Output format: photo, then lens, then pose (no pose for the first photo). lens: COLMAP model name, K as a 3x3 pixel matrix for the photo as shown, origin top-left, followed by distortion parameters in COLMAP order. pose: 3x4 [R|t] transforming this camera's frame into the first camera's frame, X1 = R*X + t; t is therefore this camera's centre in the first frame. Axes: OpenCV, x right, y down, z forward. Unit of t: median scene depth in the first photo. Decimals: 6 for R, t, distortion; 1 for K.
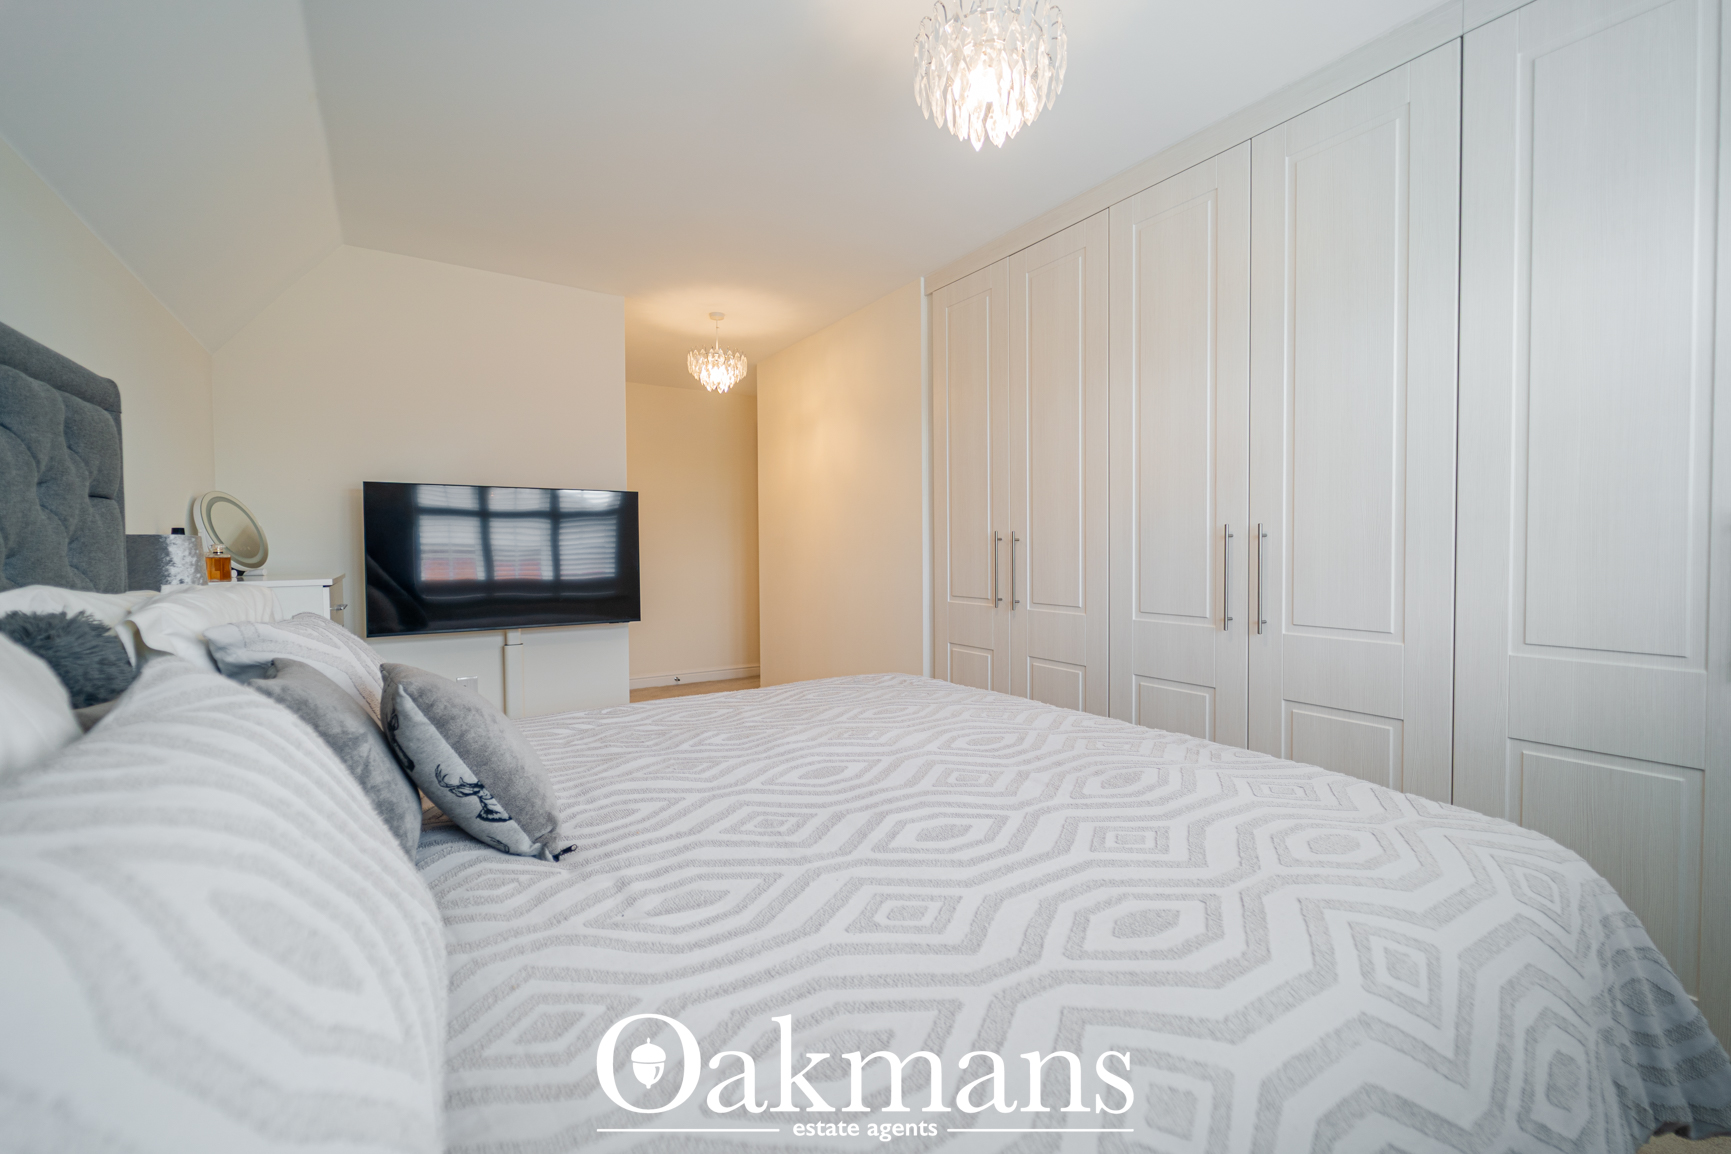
lens RADIAL K [[703.1, 0, 862.1], [0, 703.1, 565.4], [0, 0, 1]] dist [0.000381, -0.000195]
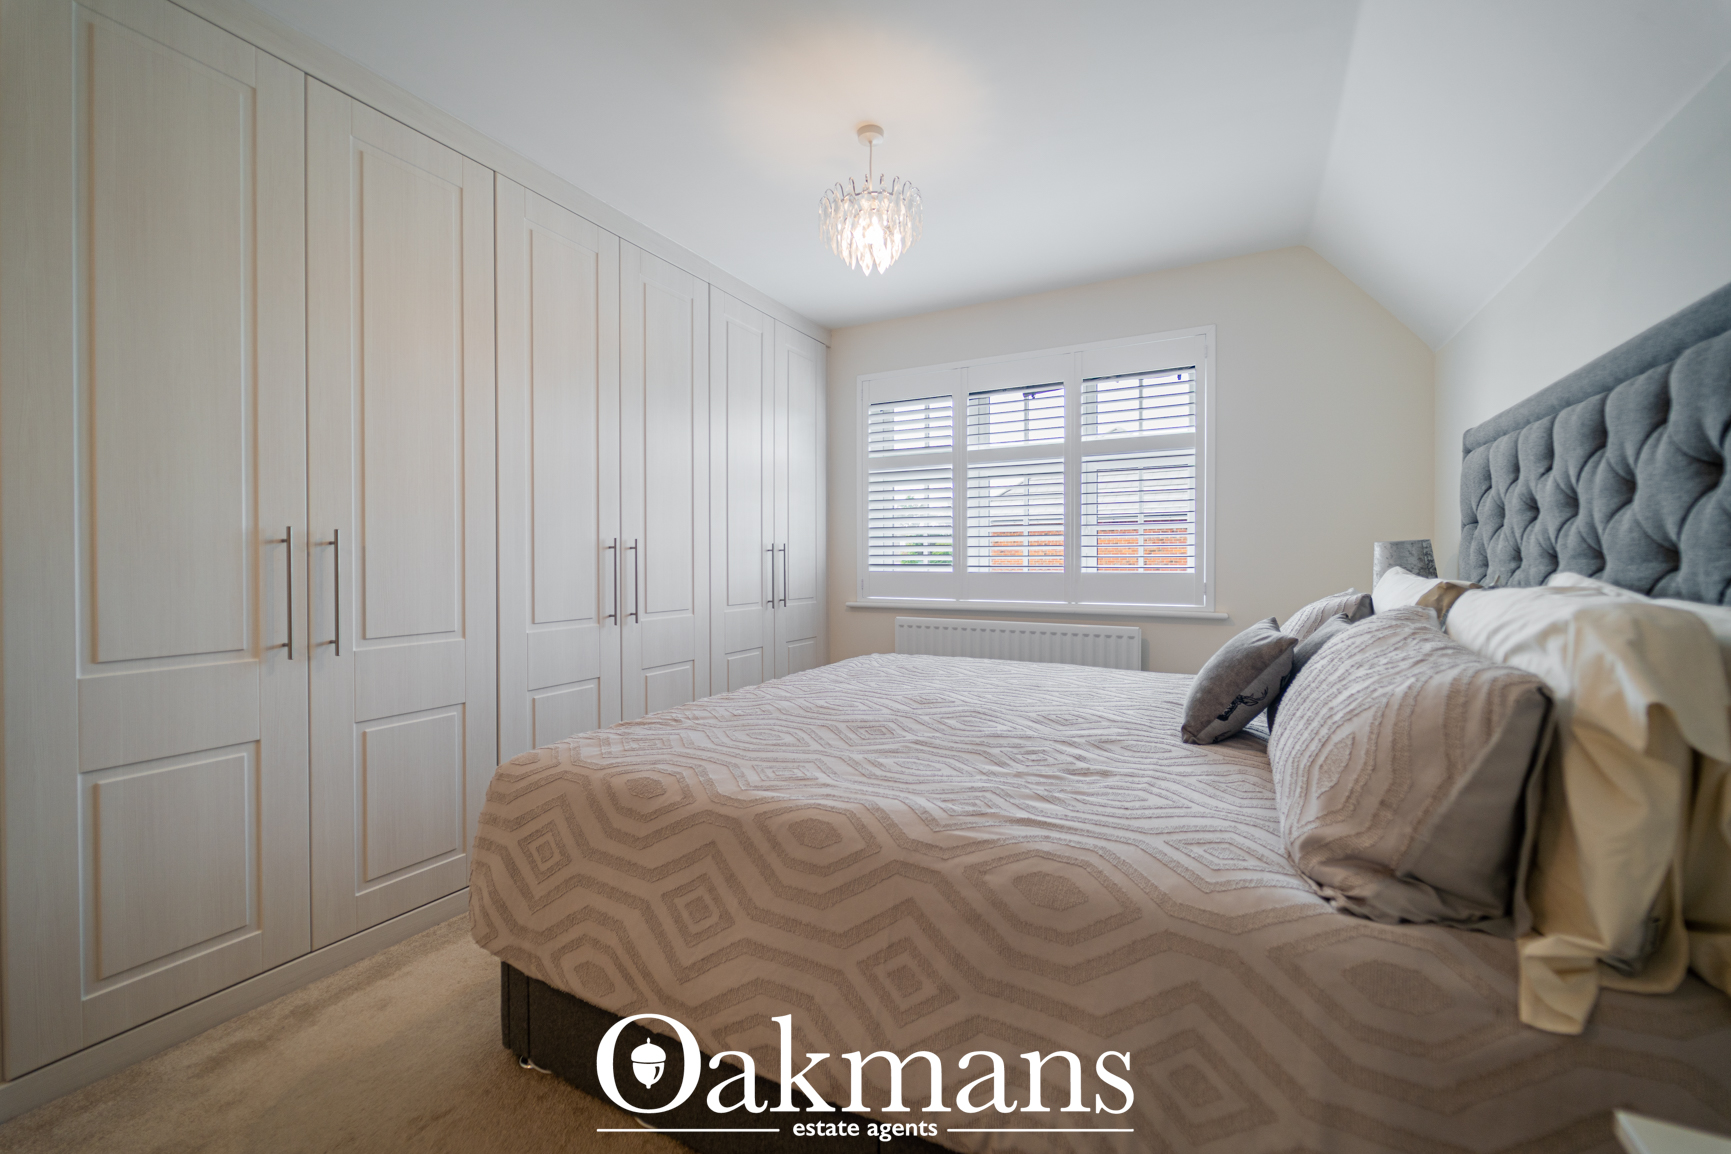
lens RADIAL K [[703.1, 0, 862.1], [0, 703.1, 565.4], [0, 0, 1]] dist [0.000381, -0.000195]
pose [[-0.483890, -0.002932, 0.875124, -0.703381], [0.021919, 0.999640, 0.015470, -0.019789], [-0.874854, 0.026668, -0.483651, 1.123372]]
